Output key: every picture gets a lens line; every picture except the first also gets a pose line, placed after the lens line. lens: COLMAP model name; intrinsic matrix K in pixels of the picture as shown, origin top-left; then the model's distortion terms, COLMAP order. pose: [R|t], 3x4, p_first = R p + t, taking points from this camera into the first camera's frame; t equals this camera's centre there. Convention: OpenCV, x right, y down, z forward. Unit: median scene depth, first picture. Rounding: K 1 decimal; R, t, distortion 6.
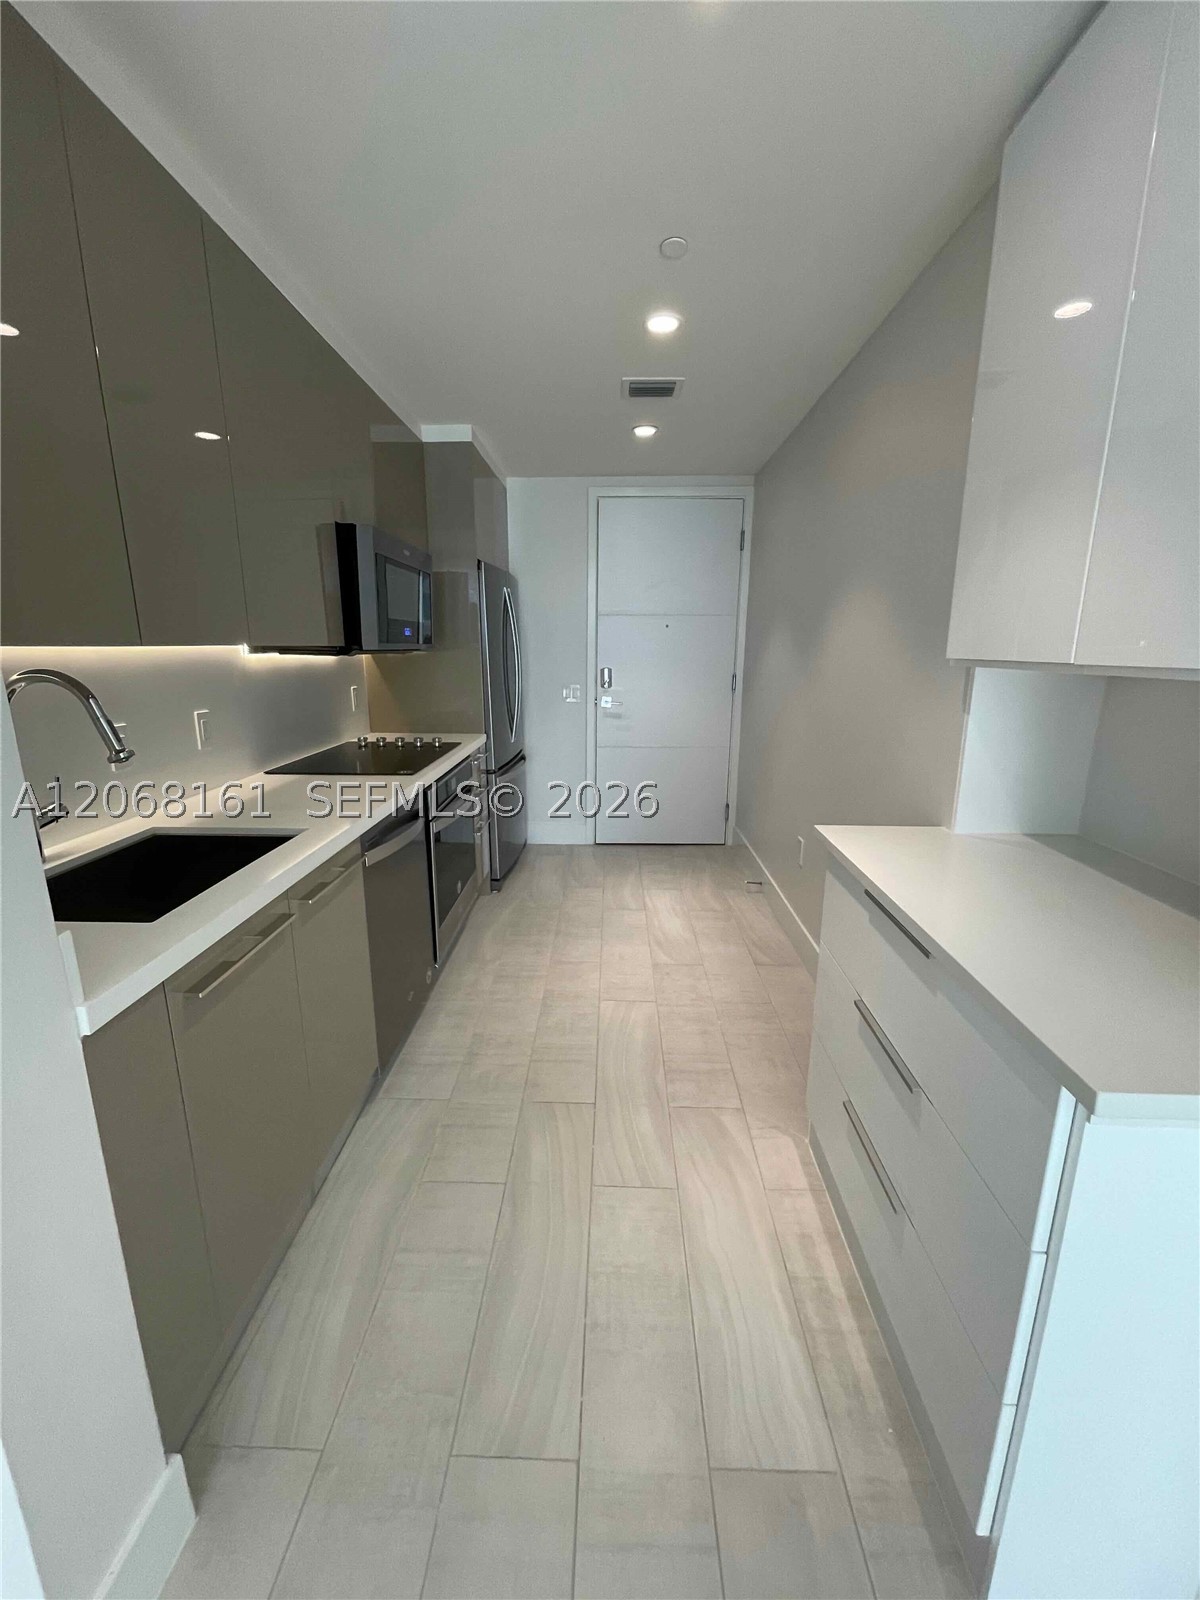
lens RADIAL K [[647.6, 0, 599.0], [0, 647.6, 799.3], [0, 0, 1]] dist [0.005061, -0.000045]
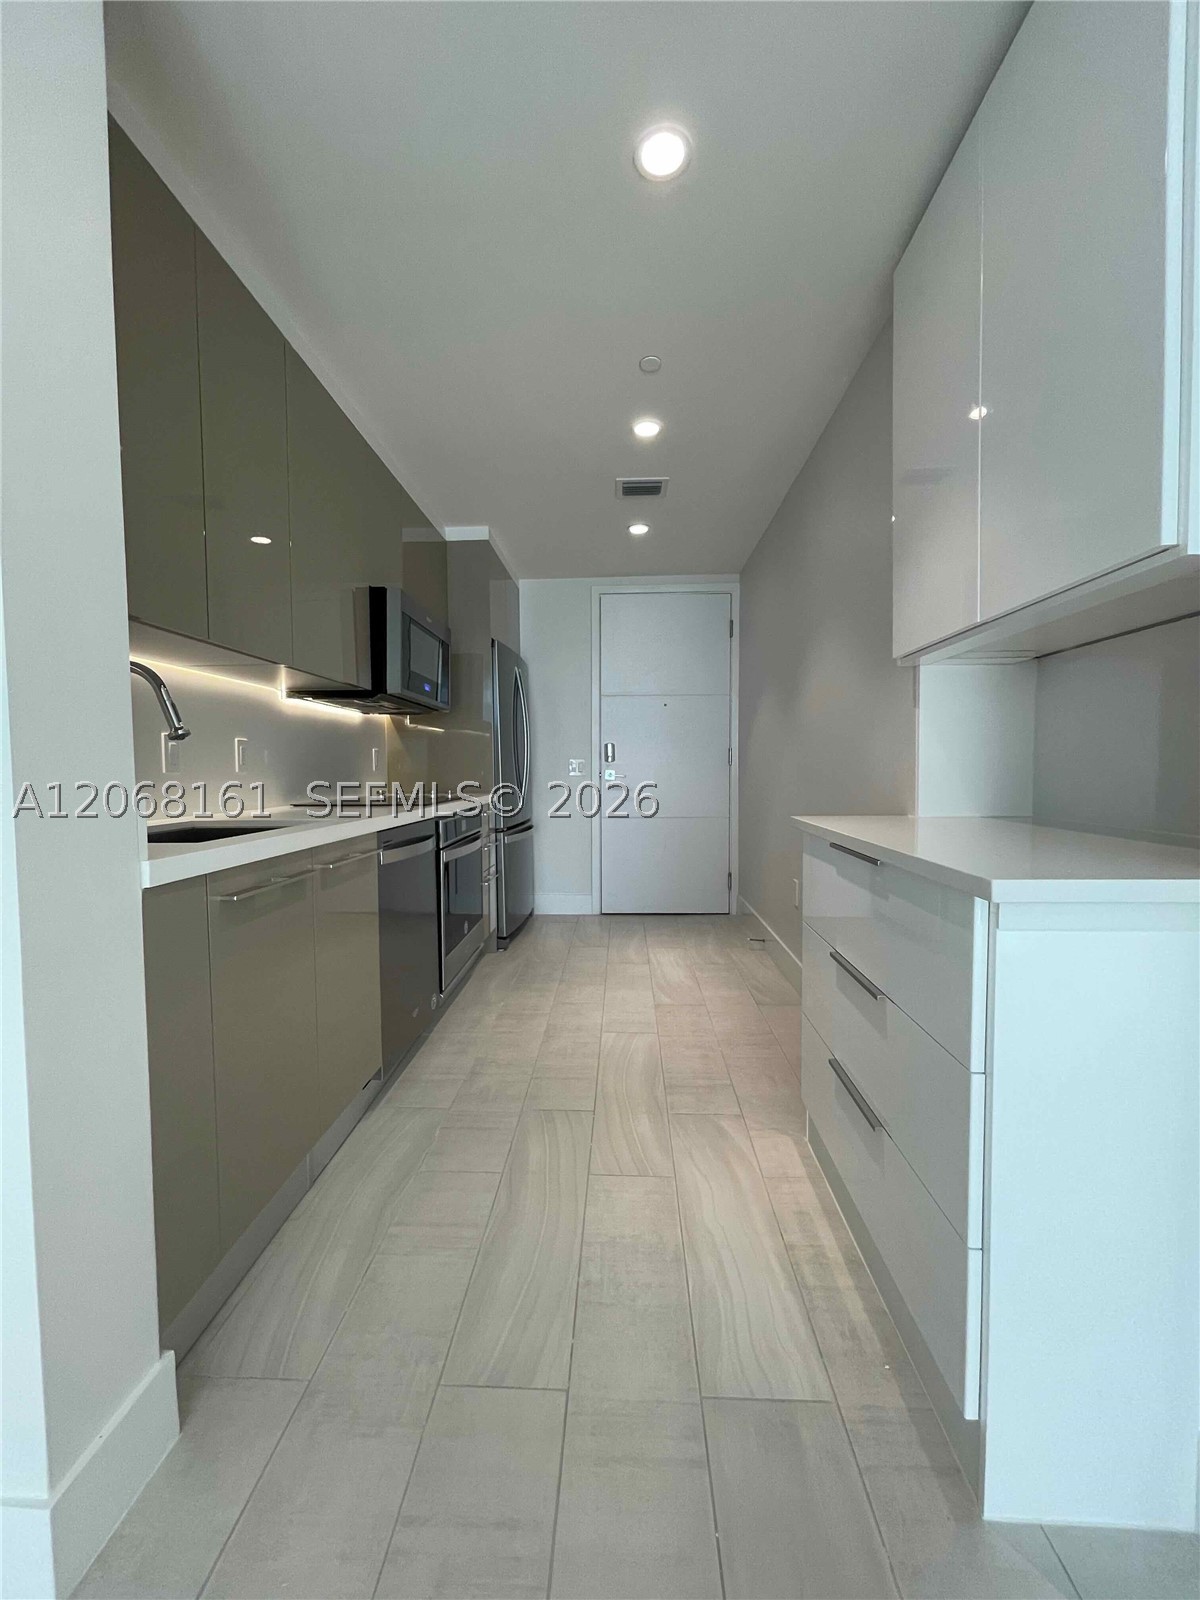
lens RADIAL K [[647.6, 0, 599.7], [0, 647.6, 796.4], [0, 0, 1]] dist [0.005061, -0.000045]
pose [[0.999828, -0.010211, -0.015490, 0.023856], [0.007175, 0.982769, -0.184700, 0.183403], [0.017109, 0.184557, 0.982673, -0.076535]]
